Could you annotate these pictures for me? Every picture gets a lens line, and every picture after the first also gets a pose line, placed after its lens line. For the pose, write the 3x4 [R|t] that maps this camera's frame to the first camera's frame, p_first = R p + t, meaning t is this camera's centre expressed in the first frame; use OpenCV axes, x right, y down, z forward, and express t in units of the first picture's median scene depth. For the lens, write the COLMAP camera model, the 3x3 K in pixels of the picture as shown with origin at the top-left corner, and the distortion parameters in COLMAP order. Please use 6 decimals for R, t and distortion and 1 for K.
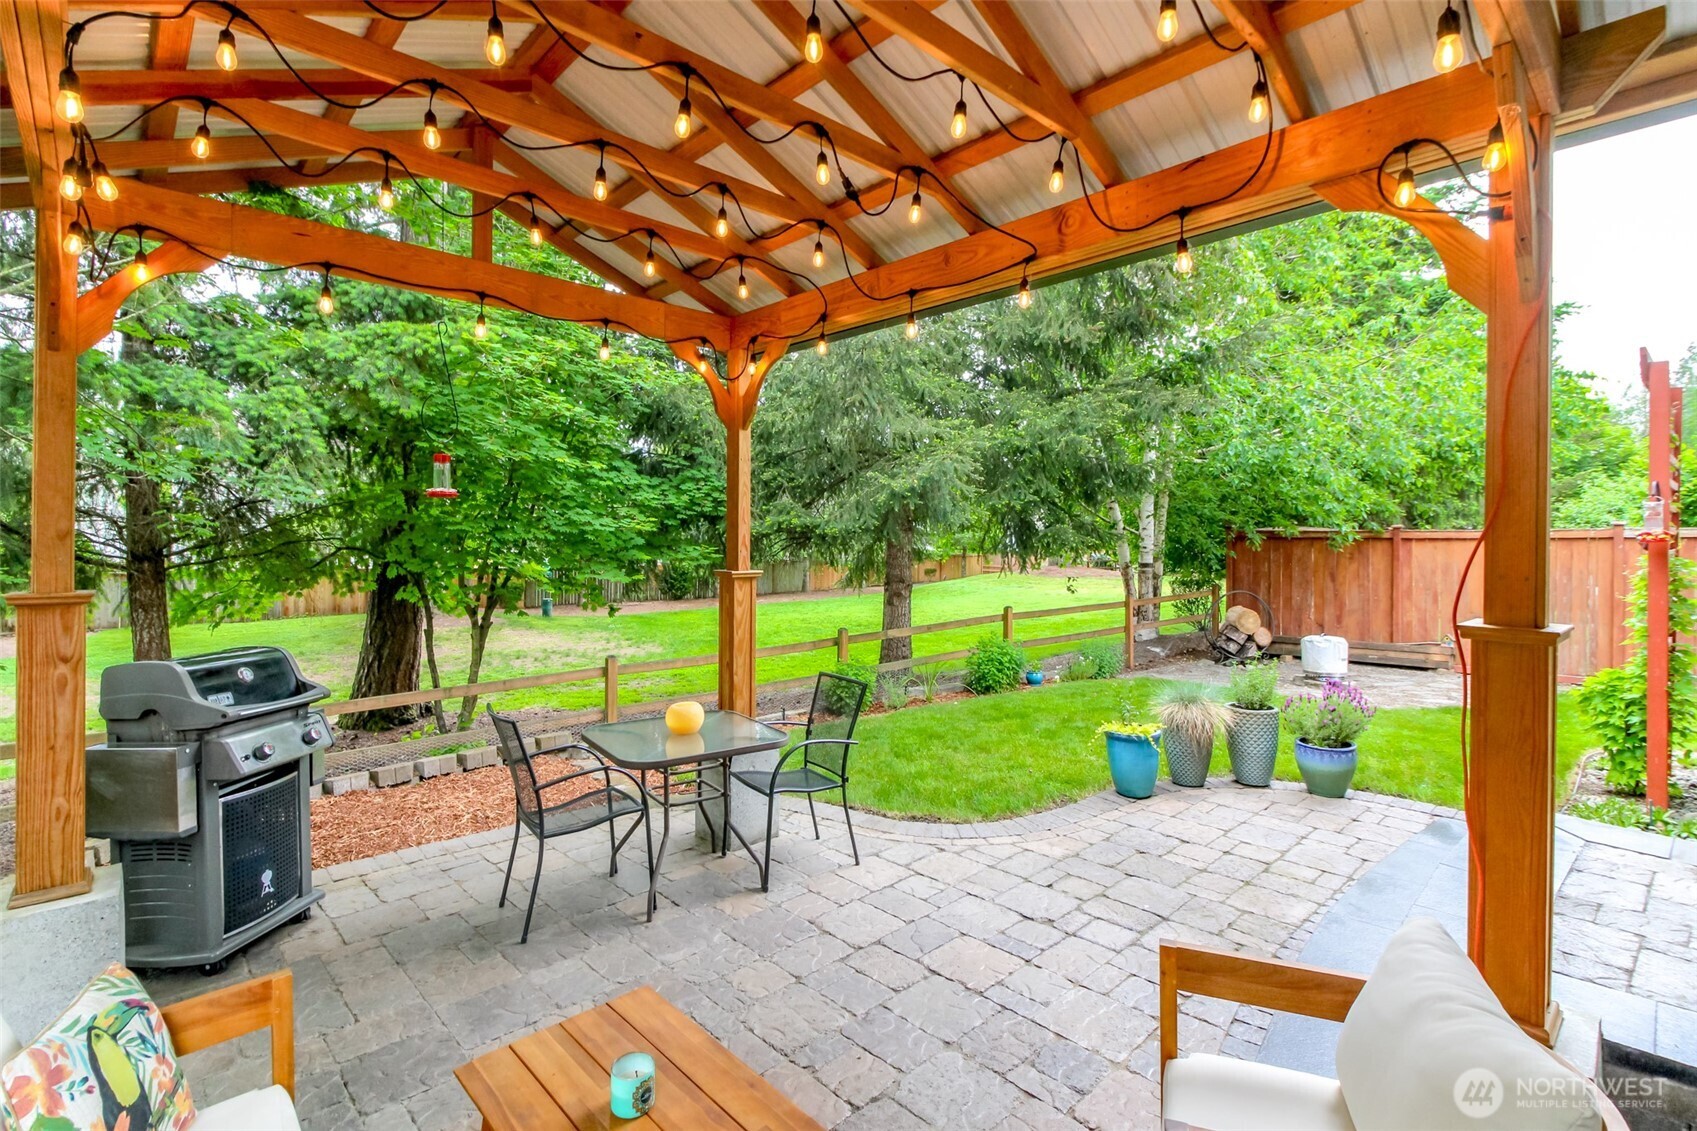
lens RADIAL K [[776.3, 0, 855.9], [0, 776.3, 548.7], [0, 0, 1]] dist [0.001672, 0.000055]
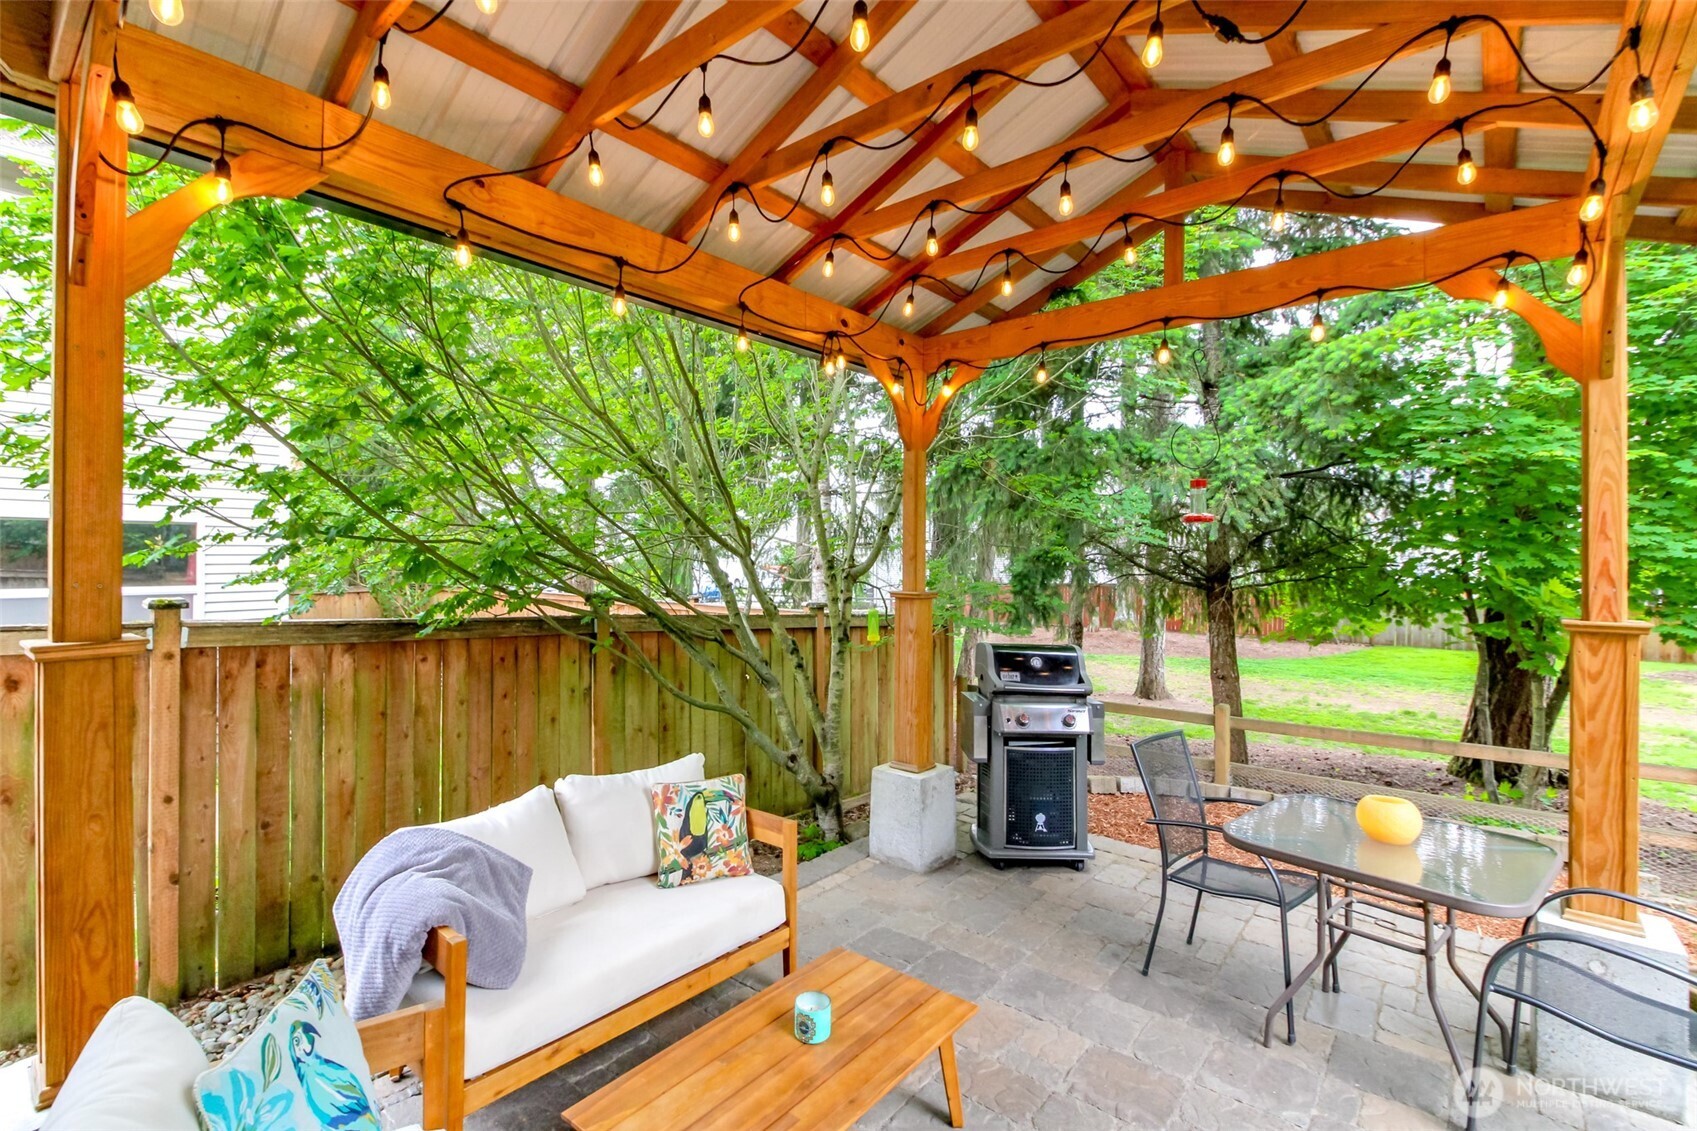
lens RADIAL K [[776.3, 0, 856.5], [0, 776.3, 566.1], [0, 0, 1]] dist [0.001672, 0.000055]
pose [[0.118412, 0.002696, -0.992961, 0.498230], [-0.020535, 0.999789, 0.000266, 0.001268], [0.992752, 0.020359, 0.118442, 0.513799]]
